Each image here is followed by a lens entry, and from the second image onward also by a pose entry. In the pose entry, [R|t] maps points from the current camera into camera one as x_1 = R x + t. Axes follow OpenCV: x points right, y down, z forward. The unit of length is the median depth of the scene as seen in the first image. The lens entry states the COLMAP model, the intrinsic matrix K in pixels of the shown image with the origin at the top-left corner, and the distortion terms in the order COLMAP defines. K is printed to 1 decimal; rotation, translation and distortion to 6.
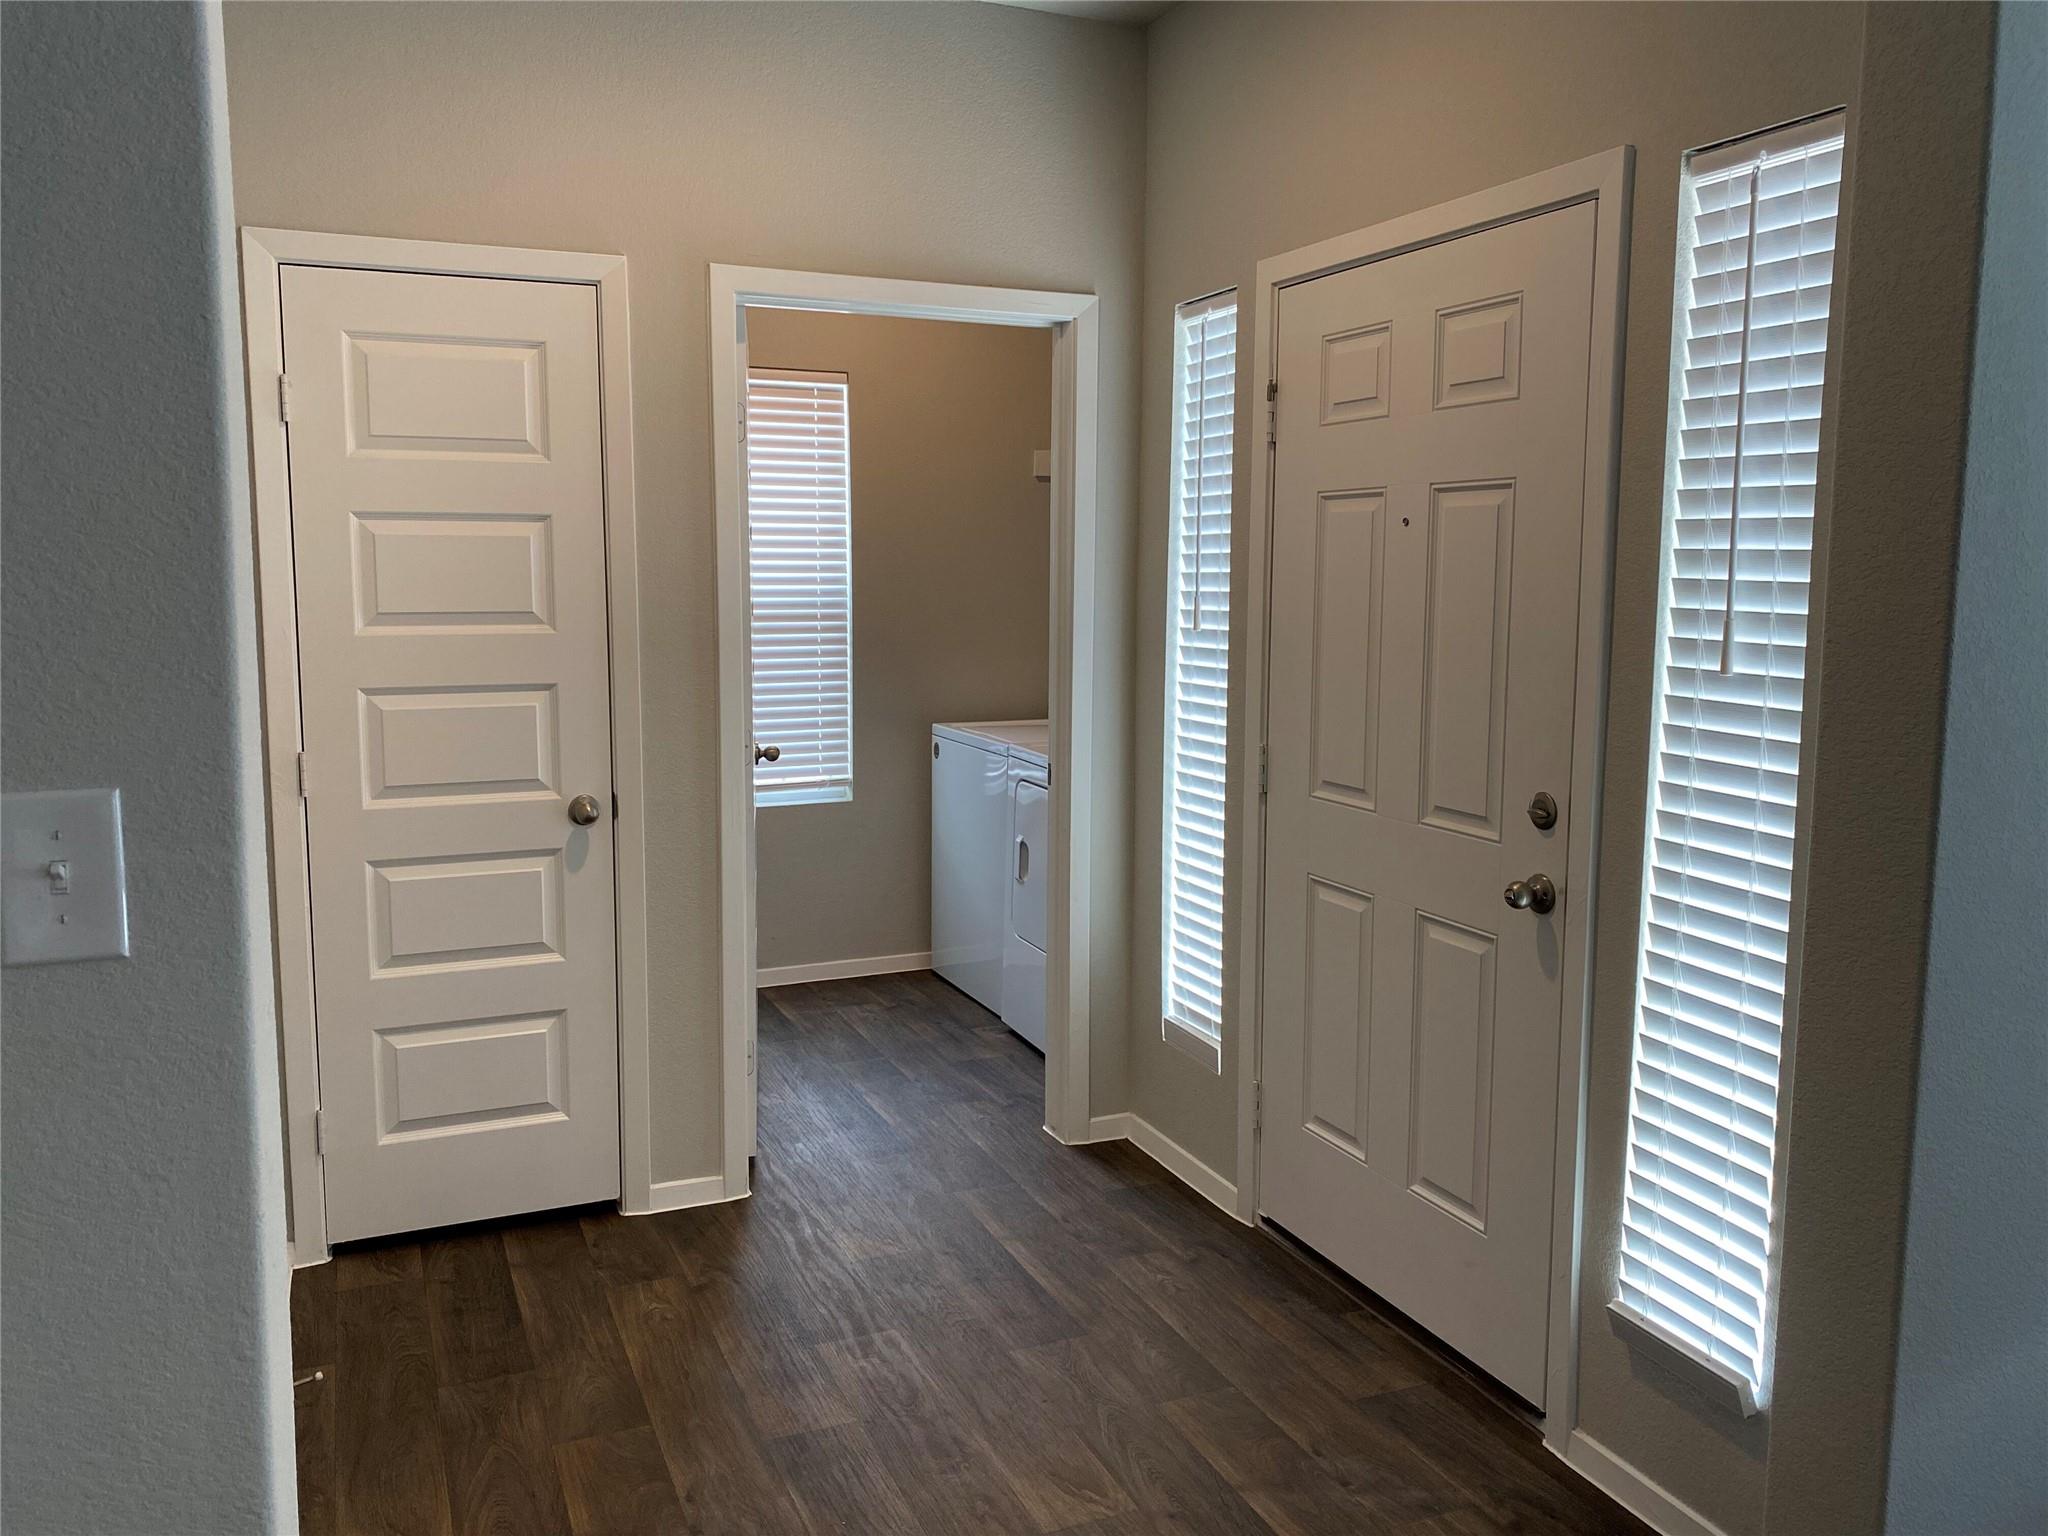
lens RADIAL K [[1542.8, 0, 1025.3], [0, 1542.8, 762.9], [0, 0, 1]] dist [0.052014, -0.001852]
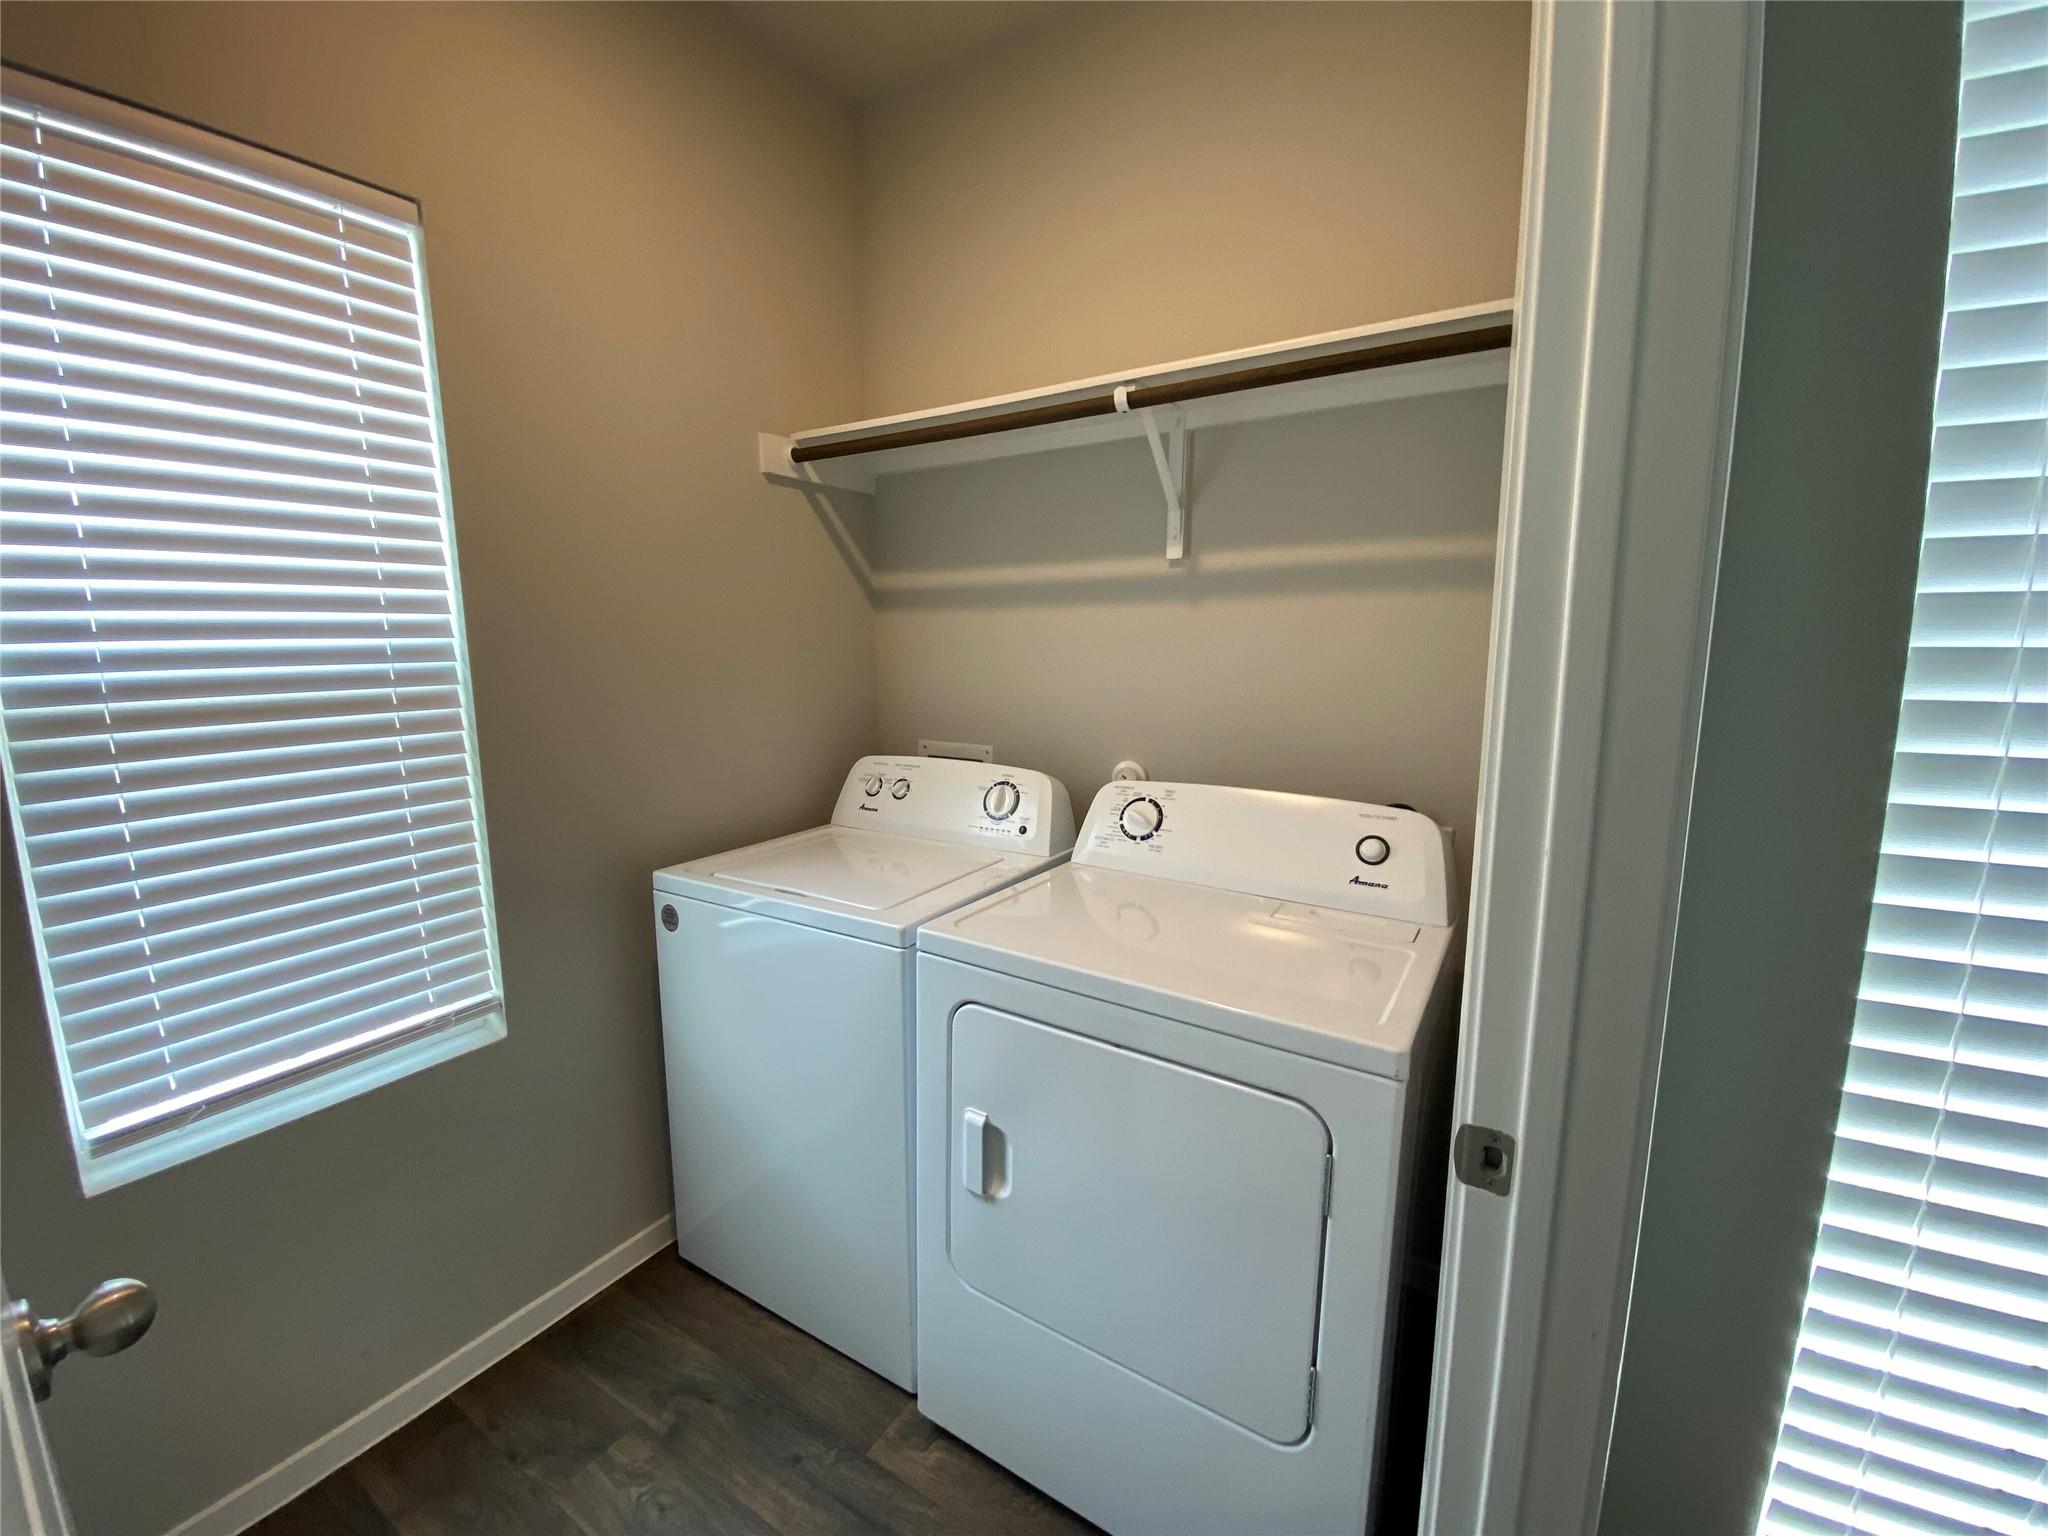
lens RADIAL K [[836.5, 0, 1021.2], [0, 836.5, 768.2], [0, 0, 1]] dist [-0.023462, -0.001305]
pose [[0.831022, -0.098302, 0.547485, -0.113386], [0.091825, 0.995000, 0.039273, -0.064162], [-0.548608, 0.017636, 0.835894, 0.671788]]
